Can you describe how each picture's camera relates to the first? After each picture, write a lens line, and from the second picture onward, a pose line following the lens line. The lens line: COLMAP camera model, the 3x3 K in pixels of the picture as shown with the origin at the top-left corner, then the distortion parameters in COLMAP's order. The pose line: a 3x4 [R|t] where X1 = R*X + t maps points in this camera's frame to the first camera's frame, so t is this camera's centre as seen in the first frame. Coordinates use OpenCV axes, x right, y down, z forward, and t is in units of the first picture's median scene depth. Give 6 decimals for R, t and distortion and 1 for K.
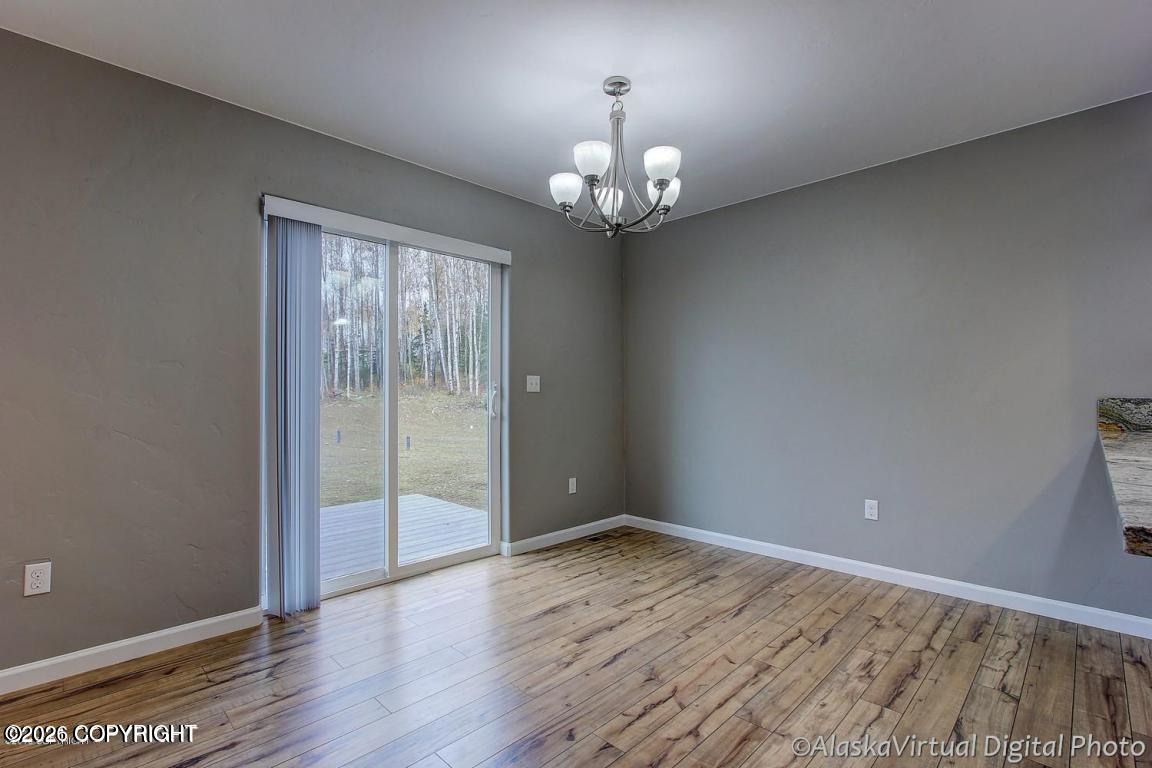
lens RADIAL K [[555.5, 0, 576.0], [0, 555.5, 384.0], [0, 0, 1]] dist [-0.003266, -0.000456]
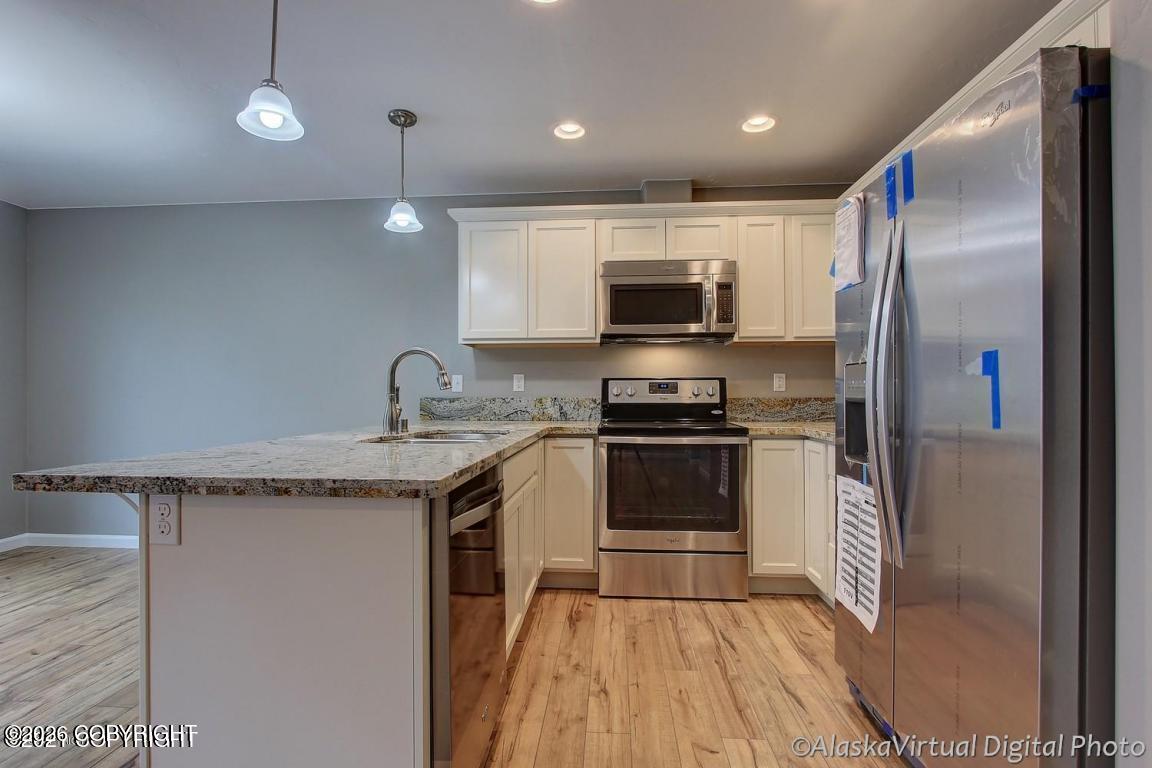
lens RADIAL K [[548.2, 0, 576.6], [0, 548.2, 391.6], [0, 0, 1]] dist [0.001810, 0.001052]
pose [[0.762271, 0.002355, 0.647254, 0.308673], [-0.011644, 0.999881, 0.010075, -0.009744], [-0.647153, -0.015217, 0.762208, -0.347583]]
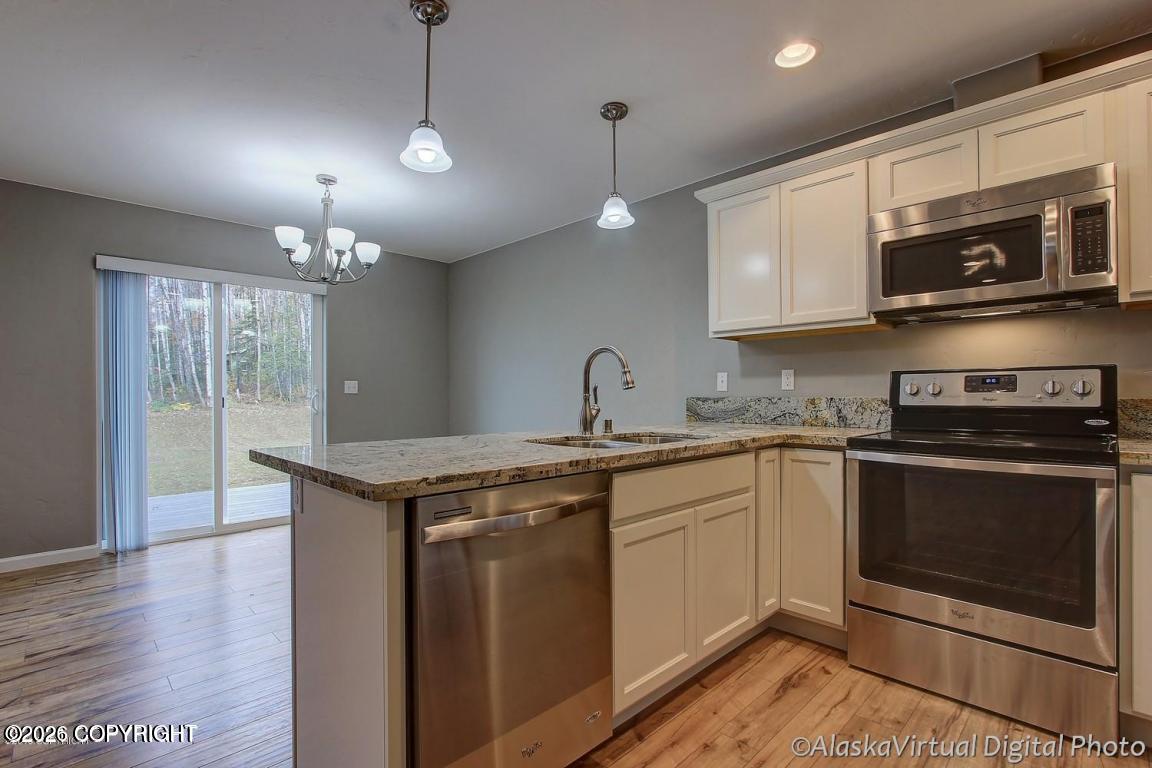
lens RADIAL K [[551.4, 0, 587.2], [0, 551.4, 393.9], [0, 0, 1]] dist [-0.005026, -0.000870]
pose [[0.999913, -0.003649, -0.012697, 0.665472], [0.003897, 0.999802, 0.019511, -0.010685], [0.012624, -0.019559, 0.999729, -0.363317]]
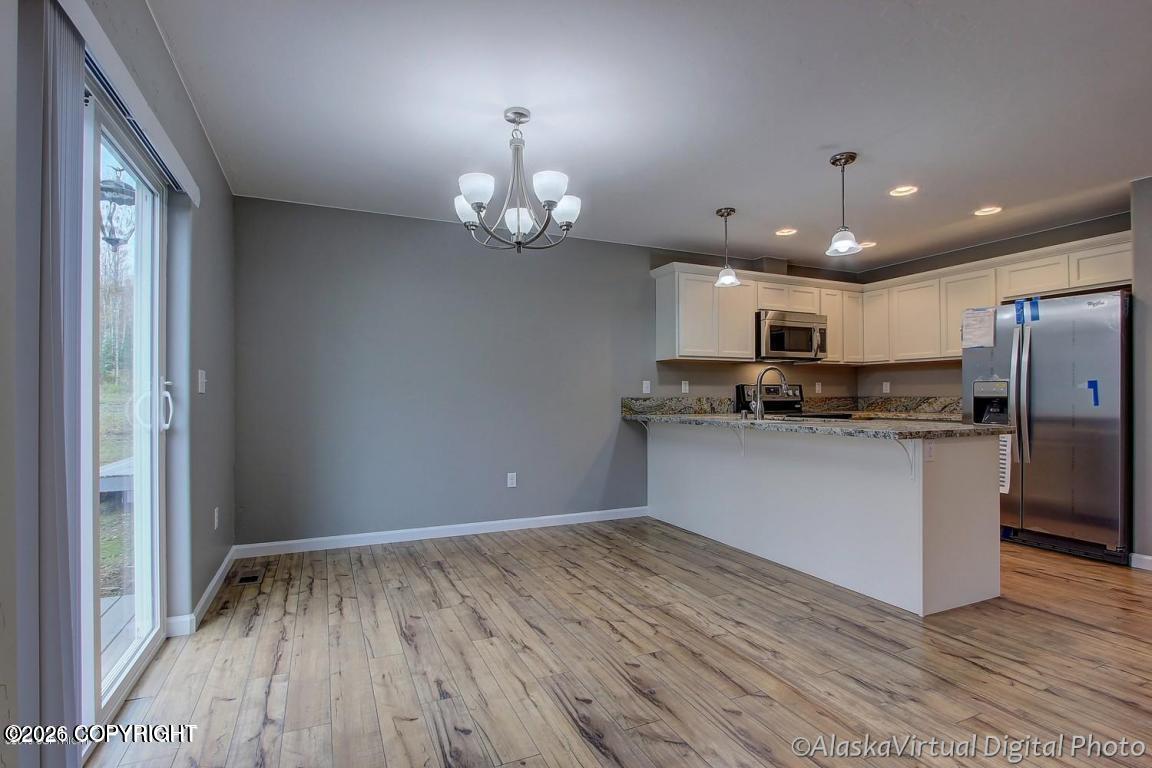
lens RADIAL K [[543.7, 0, 576.0], [0, 543.7, 384.0], [0, 0, 1]] dist [-0.003671, -0.000304]
pose [[0.354322, 0.020904, 0.934890, -0.778751], [-0.017789, 0.999720, -0.015612, 0.009287], [-0.934954, -0.011099, 0.354595, 0.438161]]
